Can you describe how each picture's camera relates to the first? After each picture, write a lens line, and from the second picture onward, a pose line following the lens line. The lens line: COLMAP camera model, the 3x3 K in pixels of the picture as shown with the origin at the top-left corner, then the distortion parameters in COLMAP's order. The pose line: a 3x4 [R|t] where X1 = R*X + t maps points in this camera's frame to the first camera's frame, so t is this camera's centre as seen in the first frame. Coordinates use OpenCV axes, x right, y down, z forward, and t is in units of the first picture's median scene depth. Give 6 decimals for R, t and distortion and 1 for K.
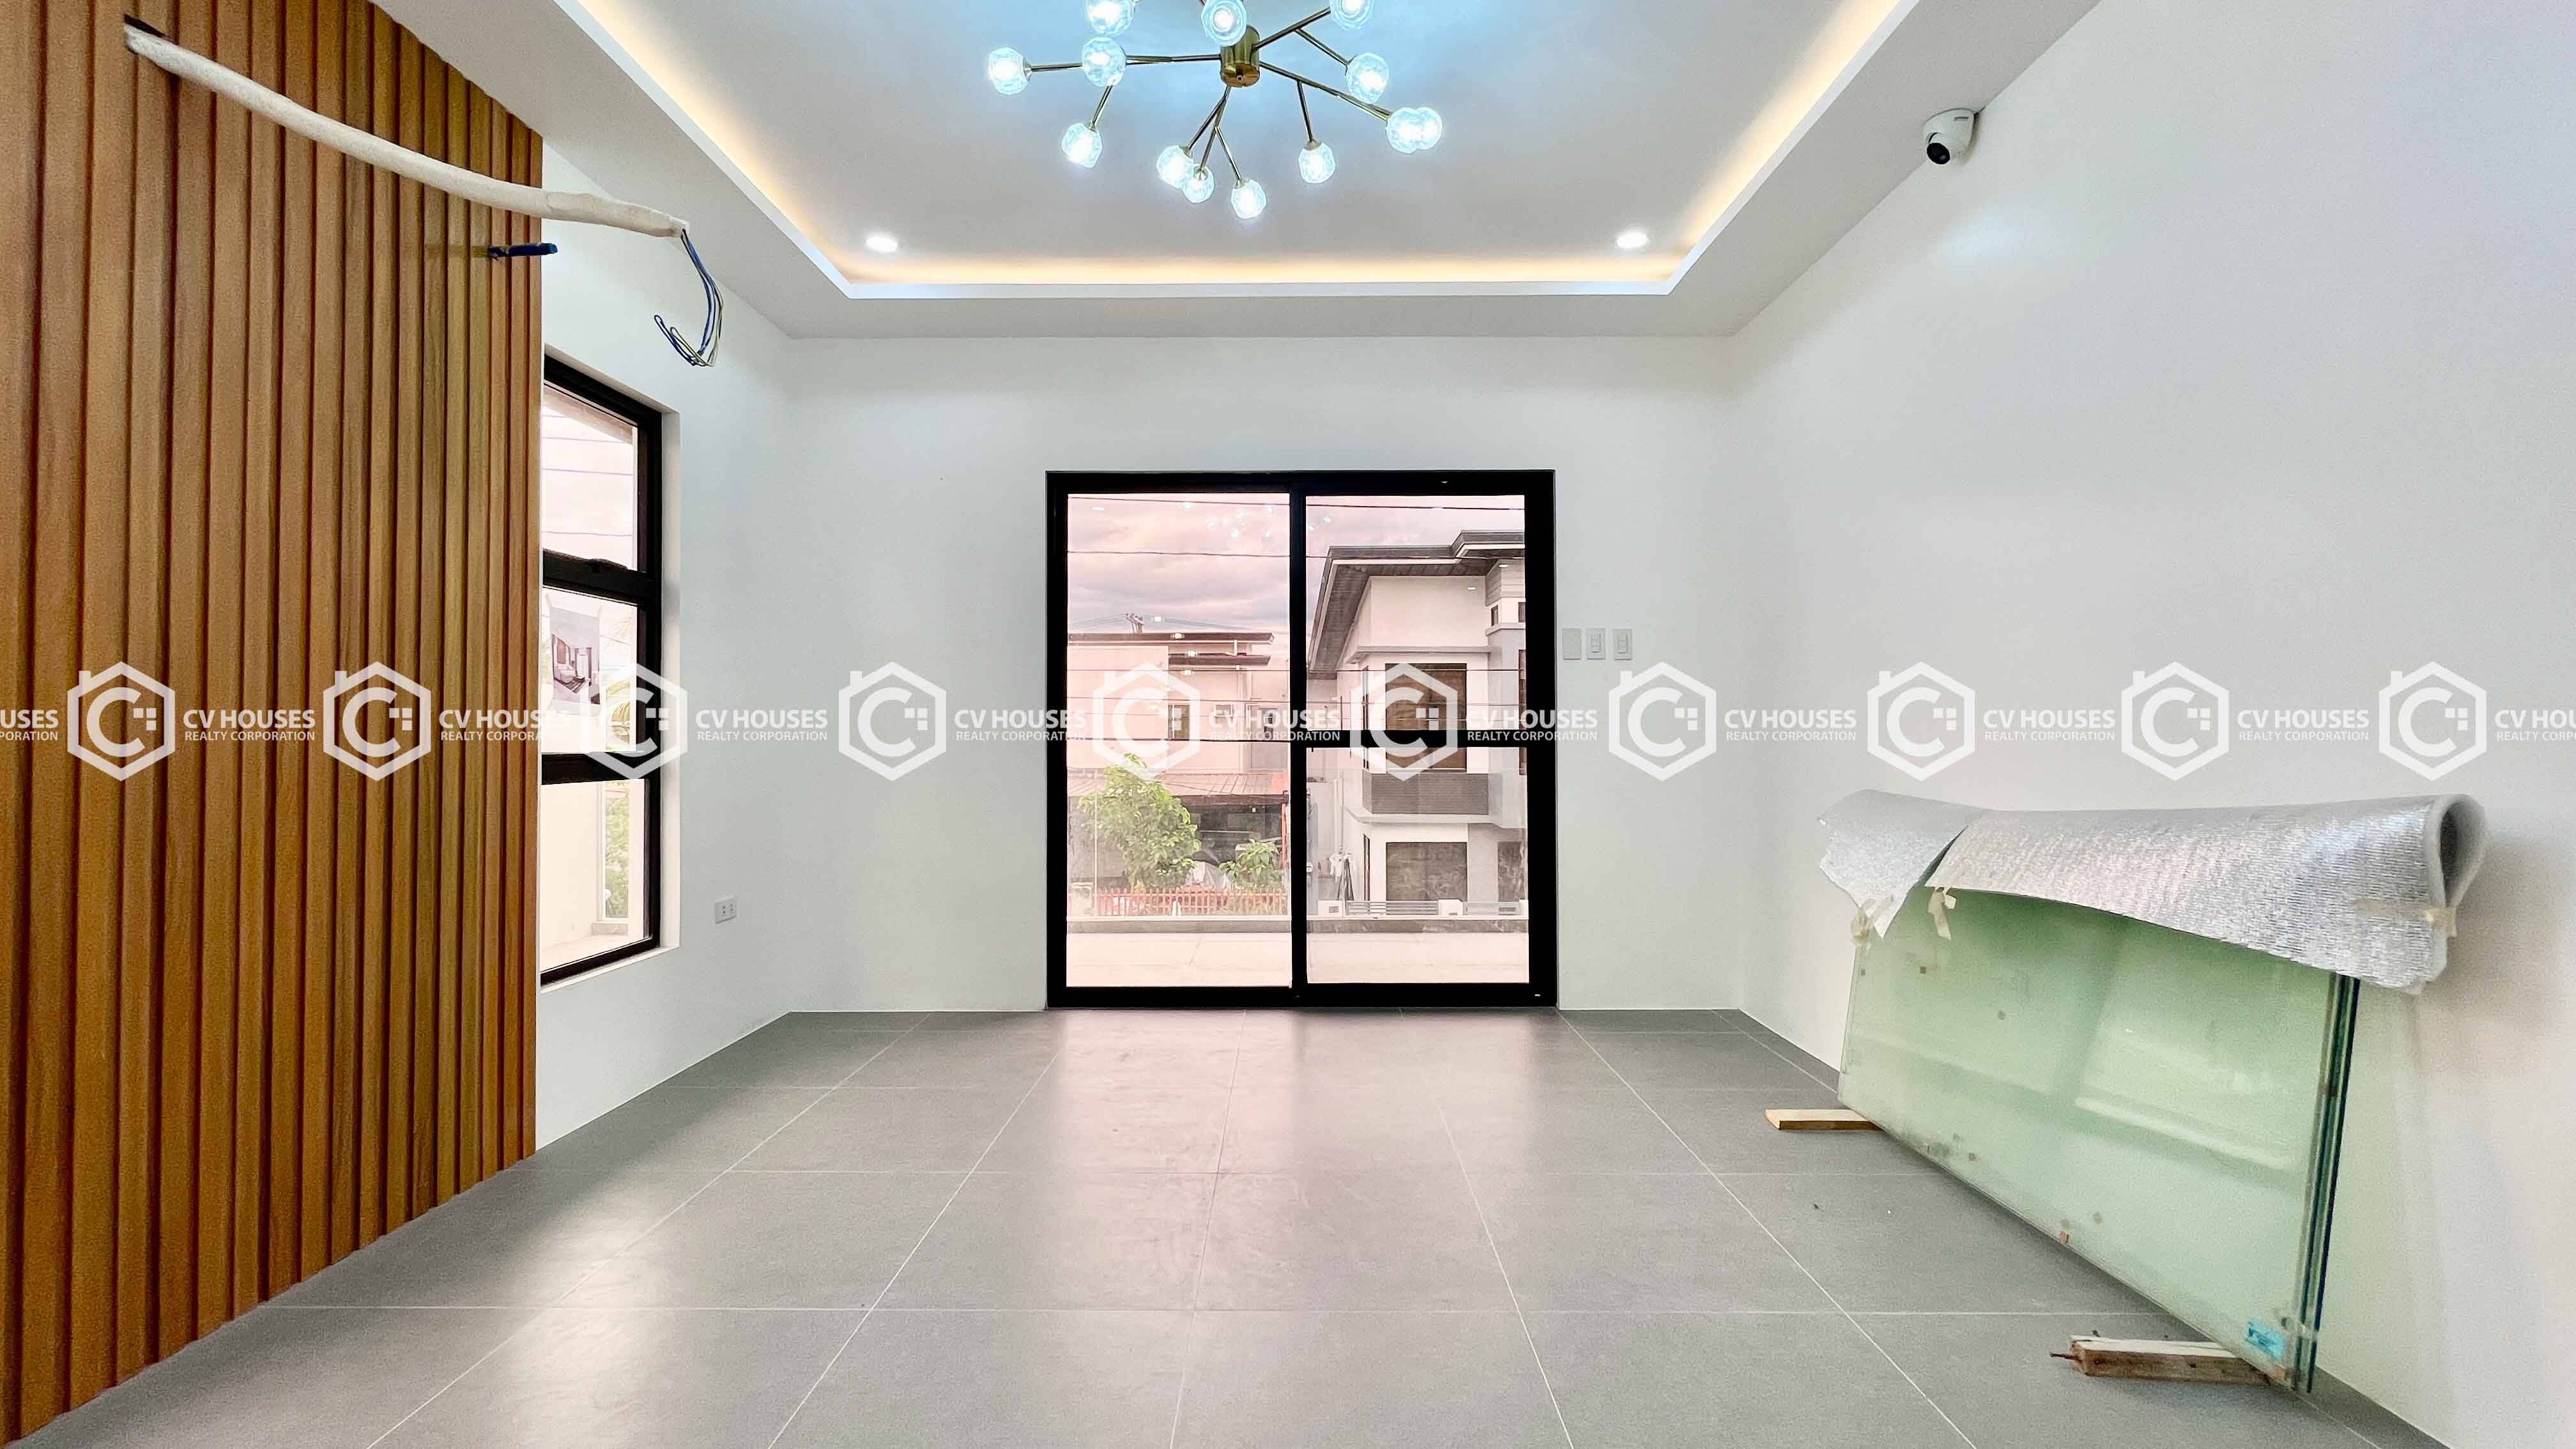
lens RADIAL K [[1037.6, 0, 1288.0], [0, 1037.6, 724.5], [0, 0, 1]] dist [-0.000124, 0.000005]
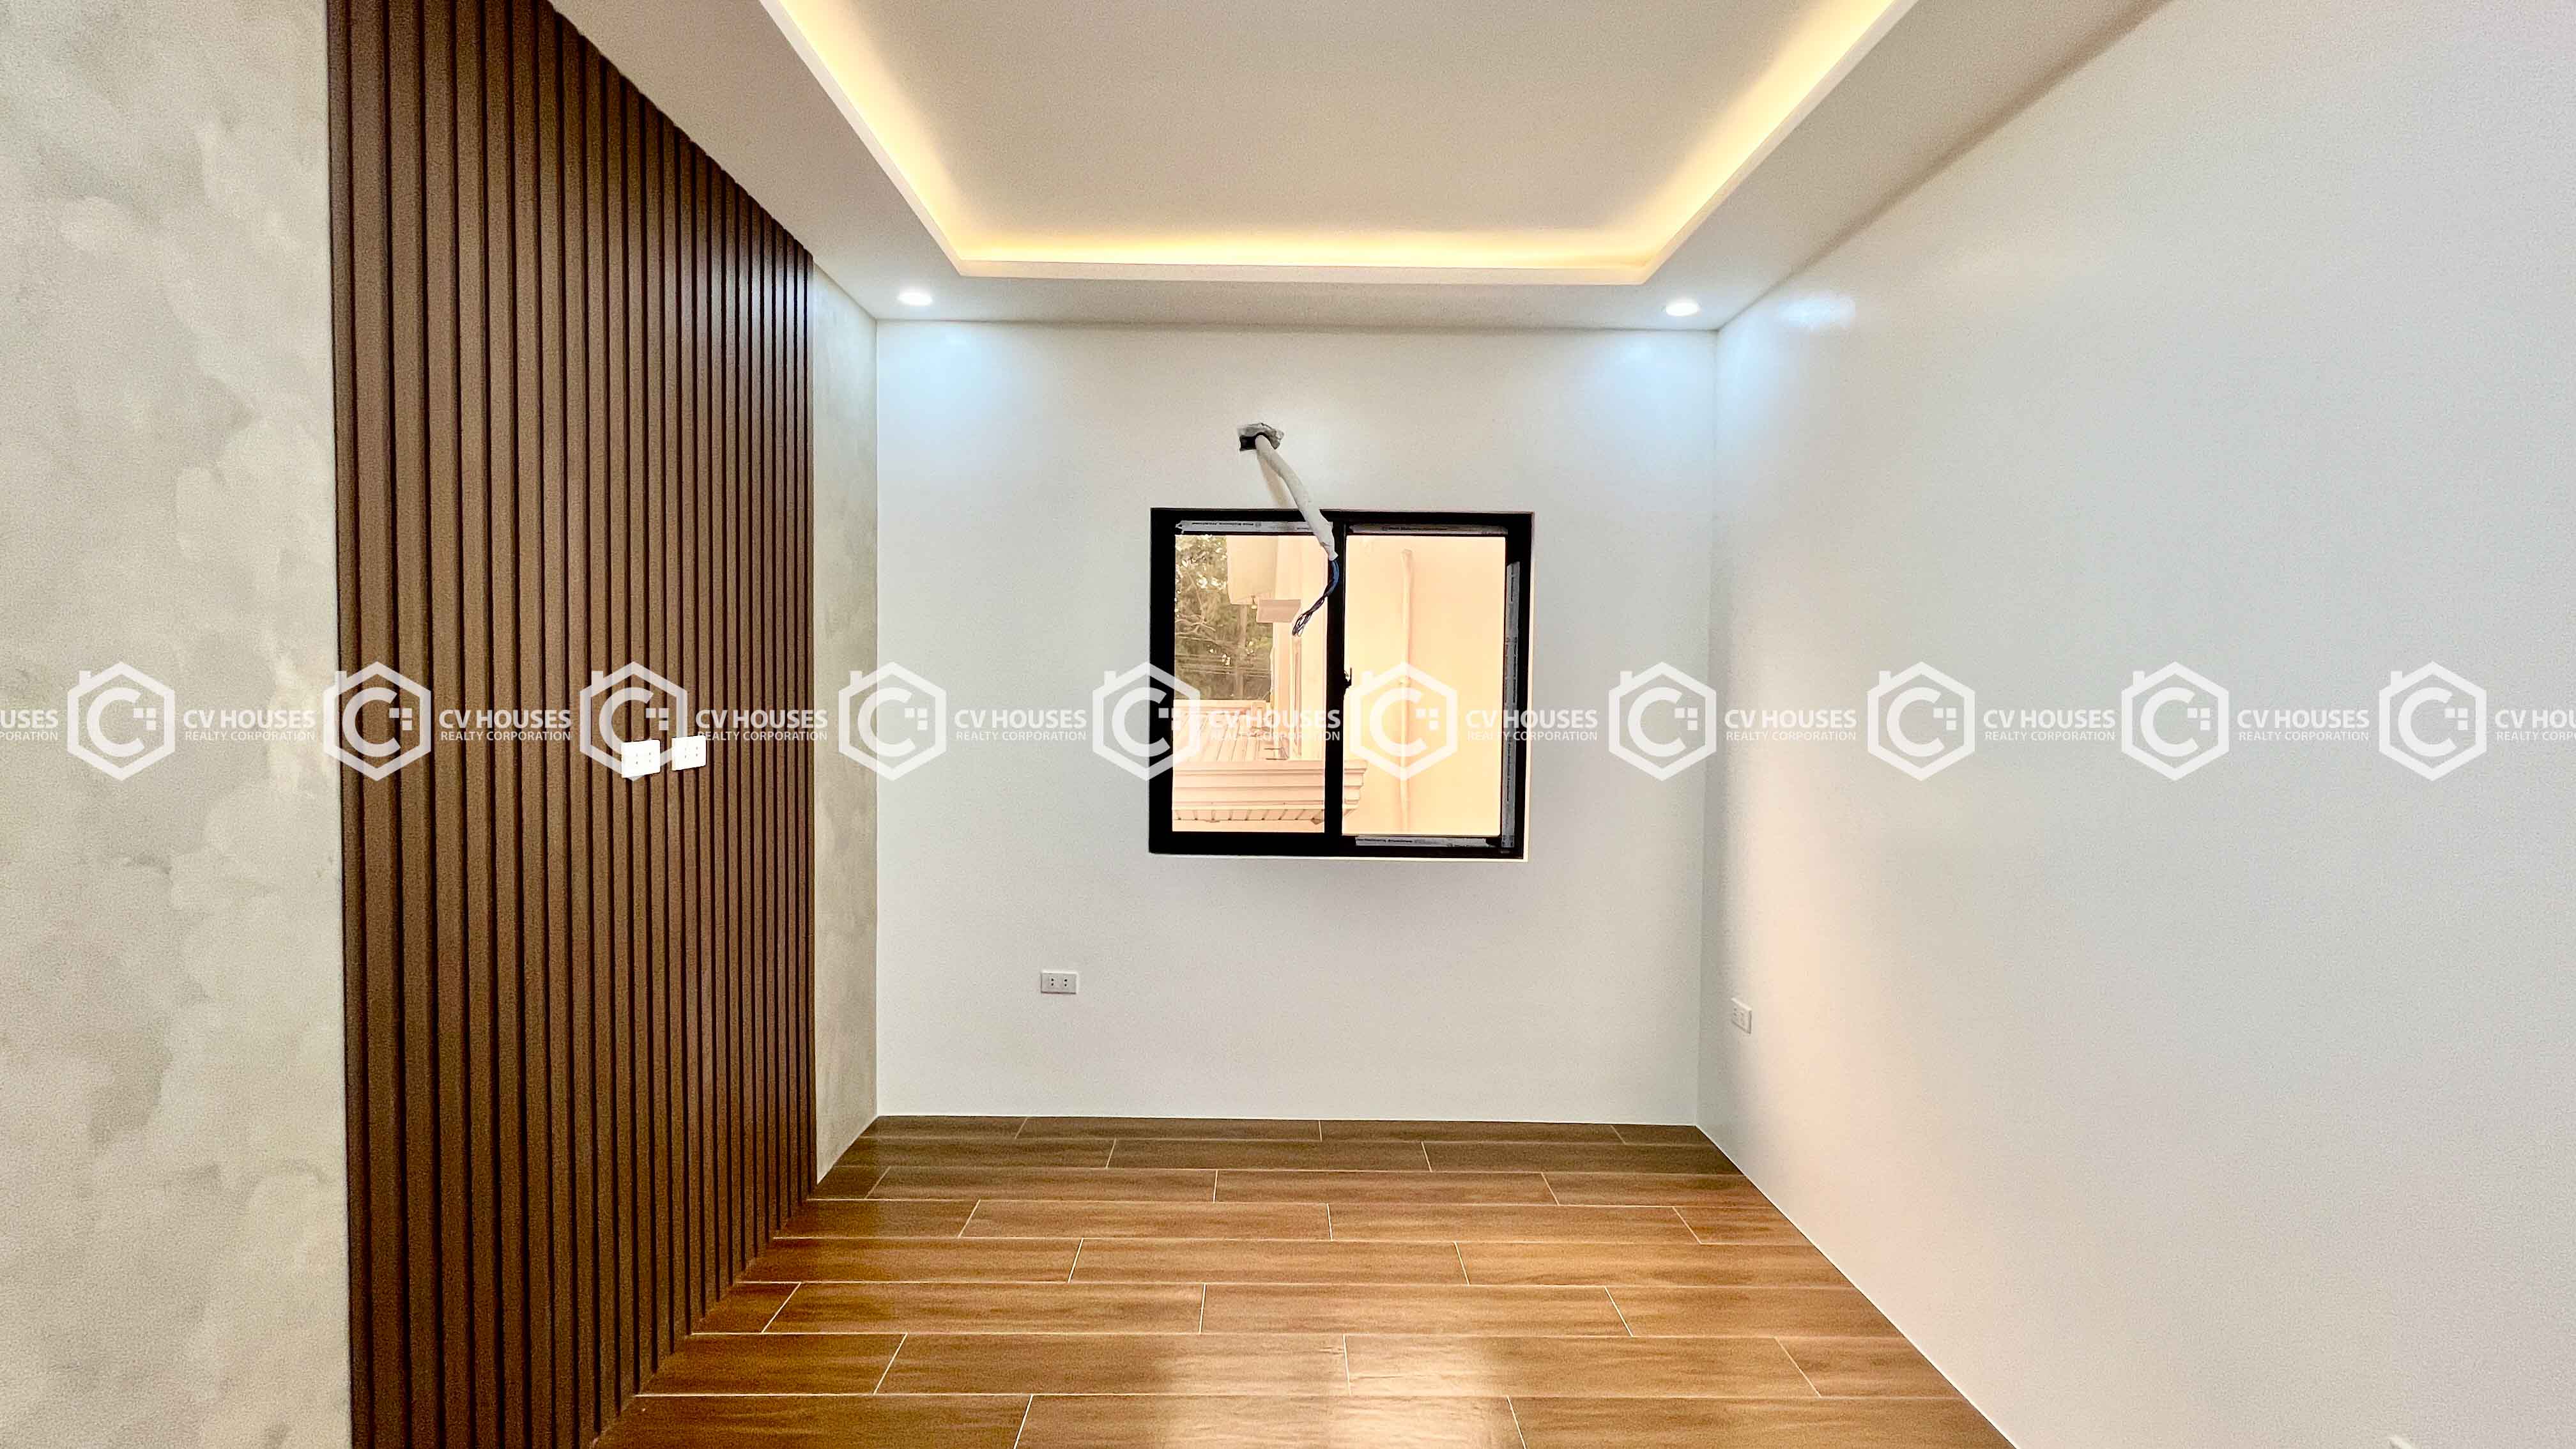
lens RADIAL K [[1027.4, 0, 1282.9], [0, 1027.4, 753.1], [0, 0, 1]] dist [-0.000290, 0.000001]
pose [[0.999998, 0.000055, -0.001984, -0.496062], [0.000000, 0.999614, 0.027792, 0.000002], [0.001985, -0.027792, 0.999612, 0.009021]]
